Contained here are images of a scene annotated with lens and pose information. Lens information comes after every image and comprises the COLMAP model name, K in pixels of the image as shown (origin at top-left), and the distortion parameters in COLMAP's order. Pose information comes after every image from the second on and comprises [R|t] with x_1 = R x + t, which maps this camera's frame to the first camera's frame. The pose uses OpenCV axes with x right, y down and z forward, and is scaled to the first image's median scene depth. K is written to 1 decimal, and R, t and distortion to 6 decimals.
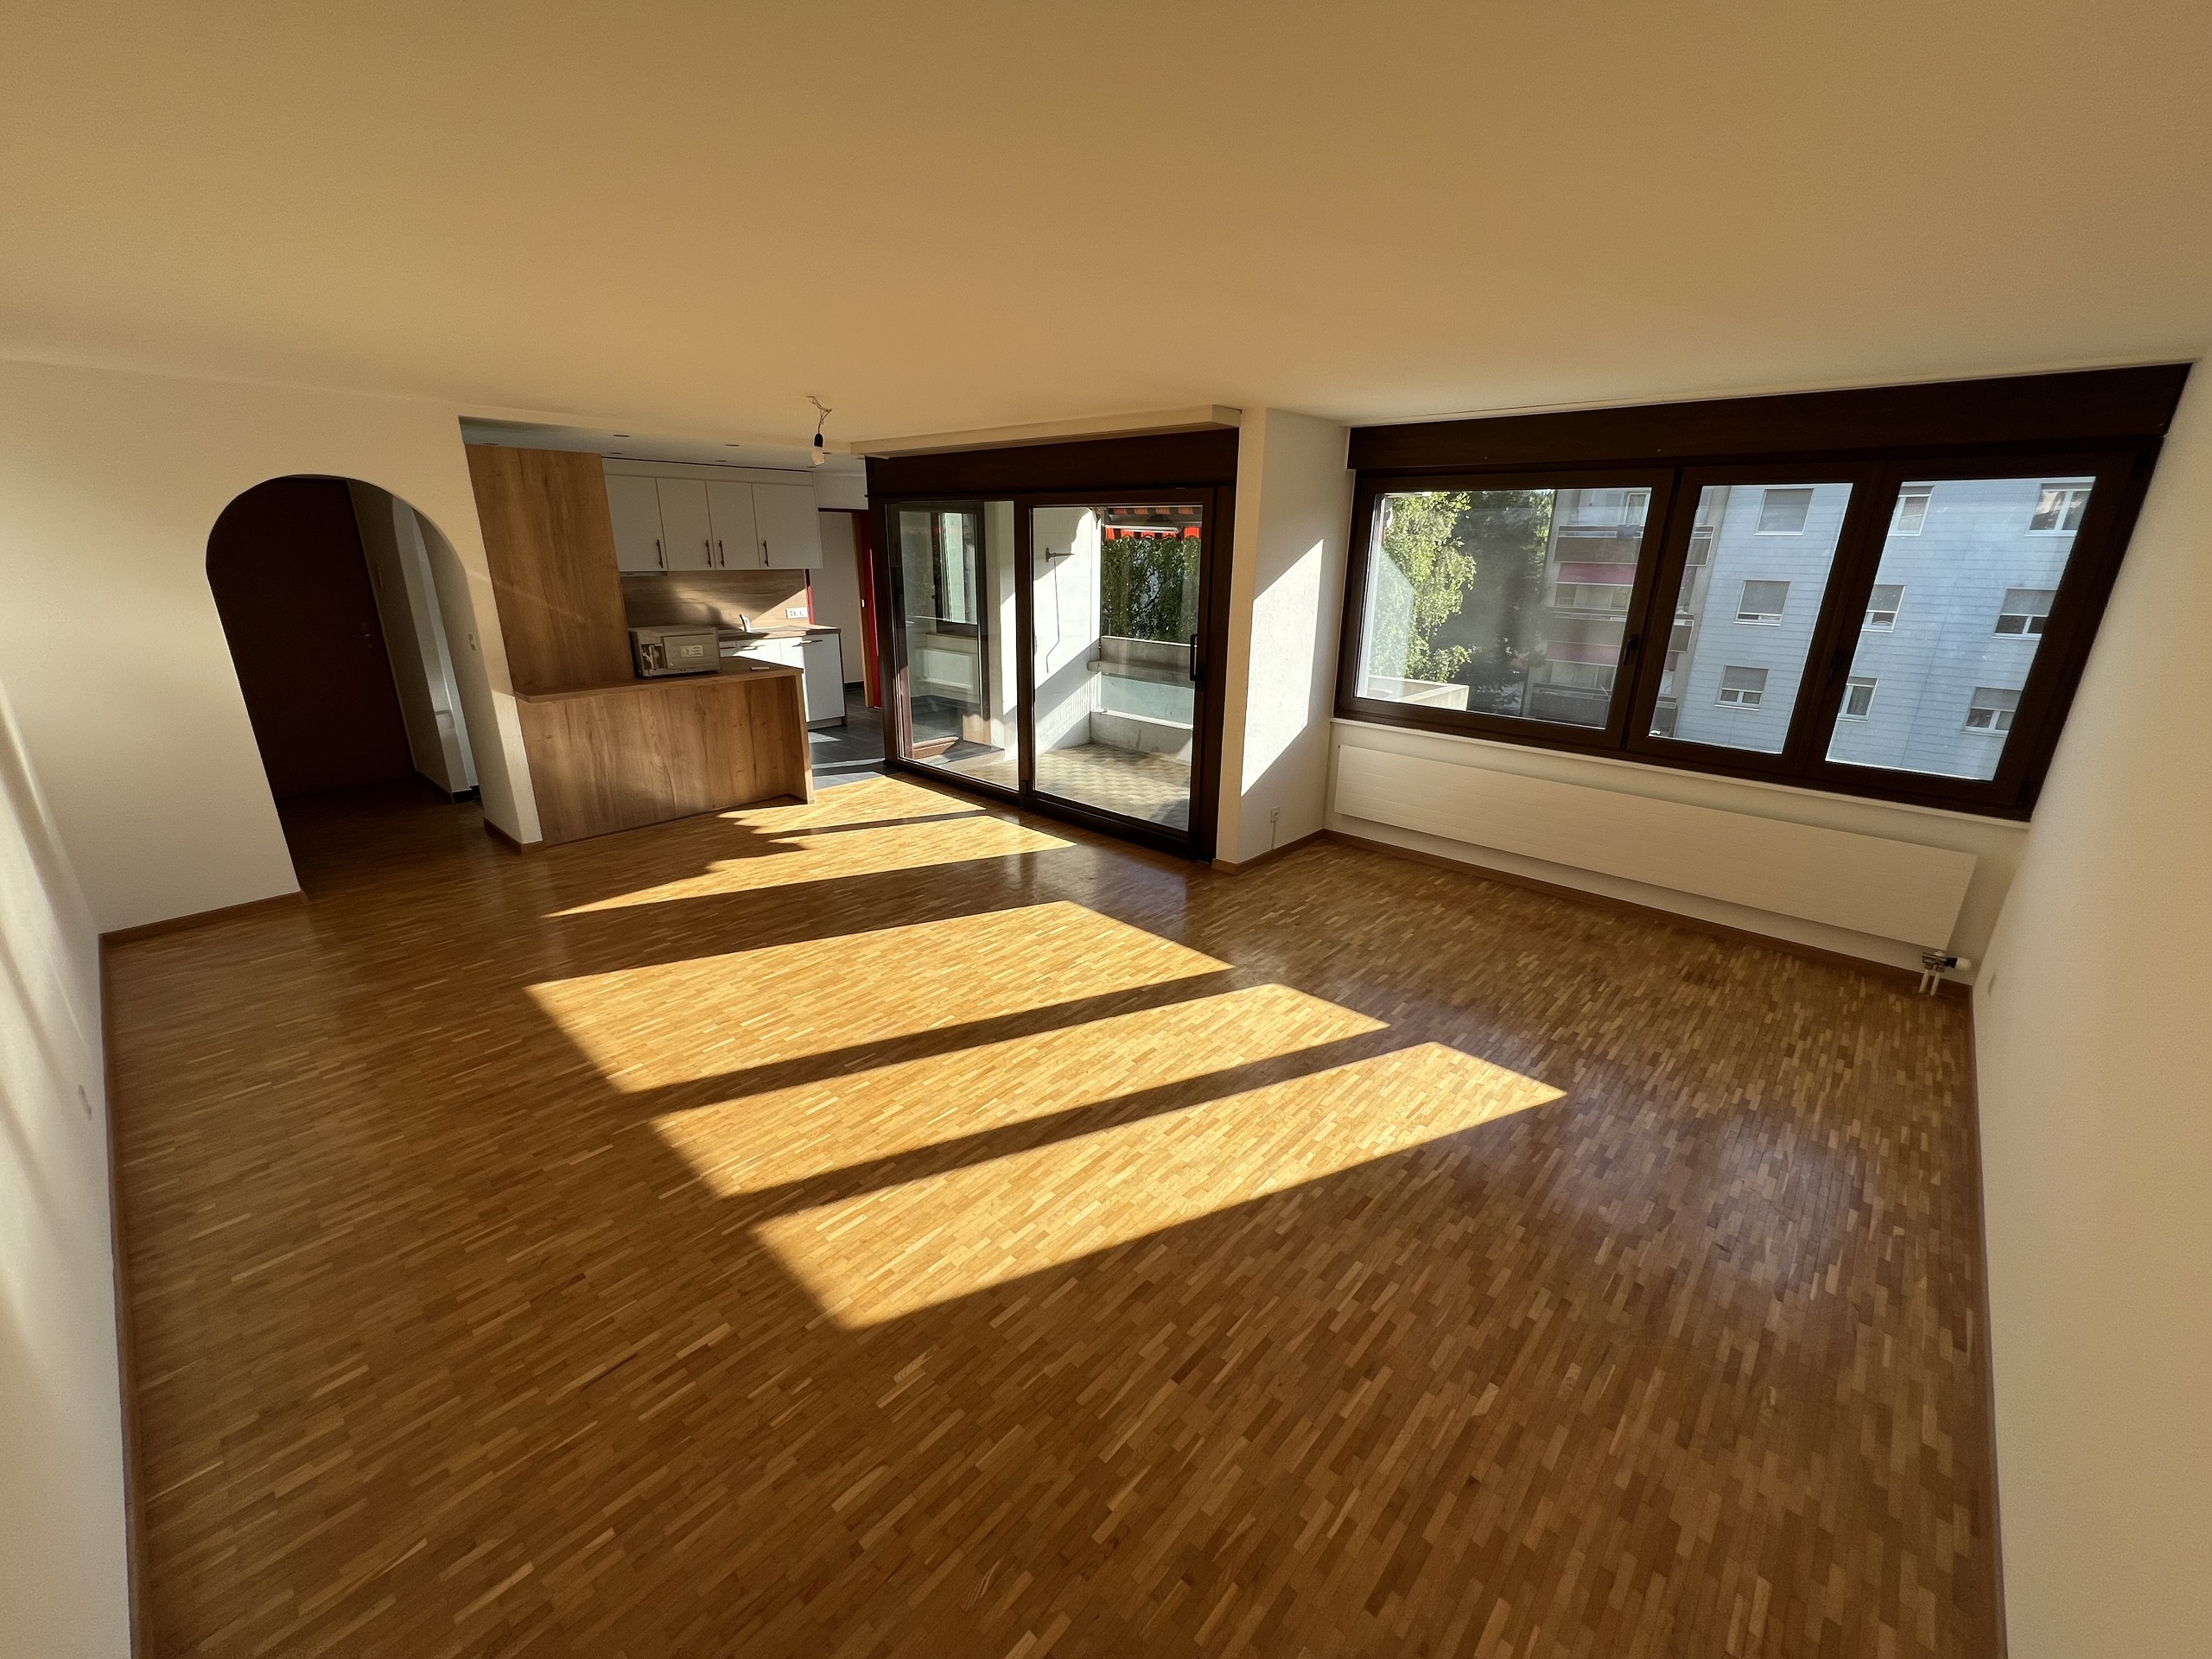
lens RADIAL K [[883.6, 0, 1101.8], [0, 883.6, 830.0], [0, 0, 1]] dist [-0.000449, 0.000062]
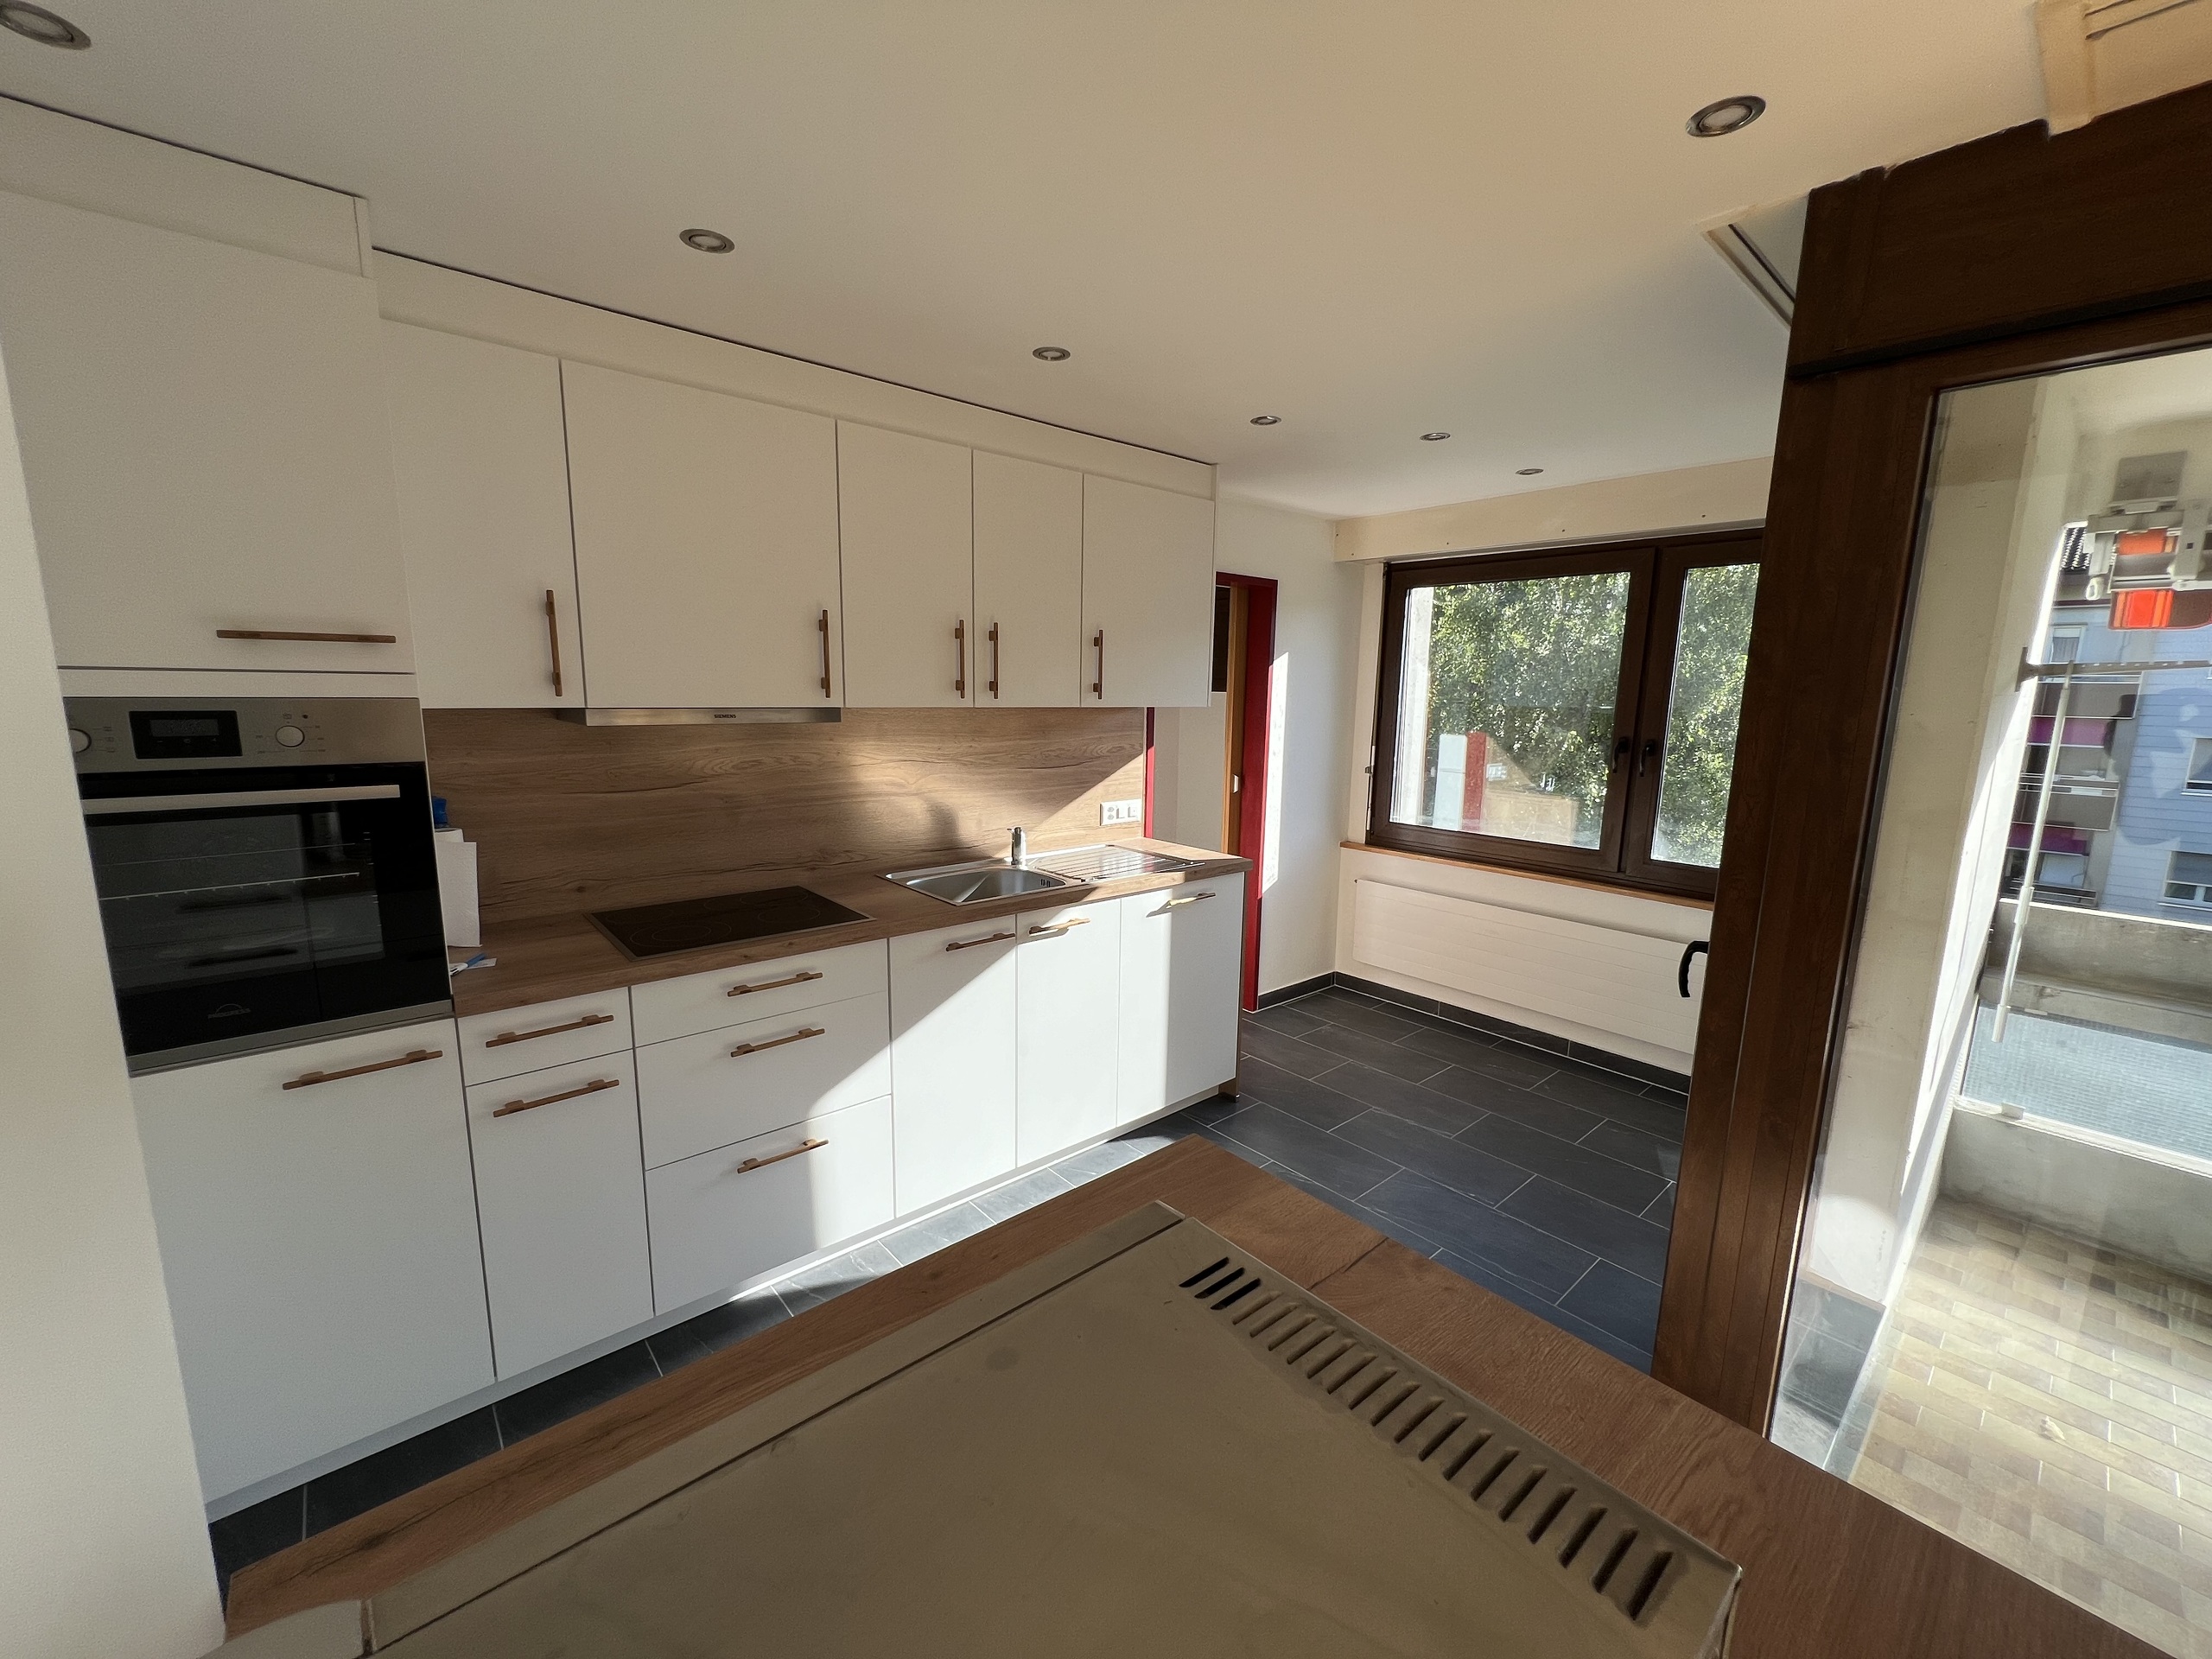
lens RADIAL K [[883.6, 0, 1108.2], [0, 883.6, 834.1], [0, 0, 1]] dist [-0.000449, 0.000062]
pose [[0.992610, 0.026668, -0.118381, -0.321486], [-0.044353, 0.987785, -0.149376, -0.184657], [0.112952, 0.153522, 0.981668, 0.635661]]
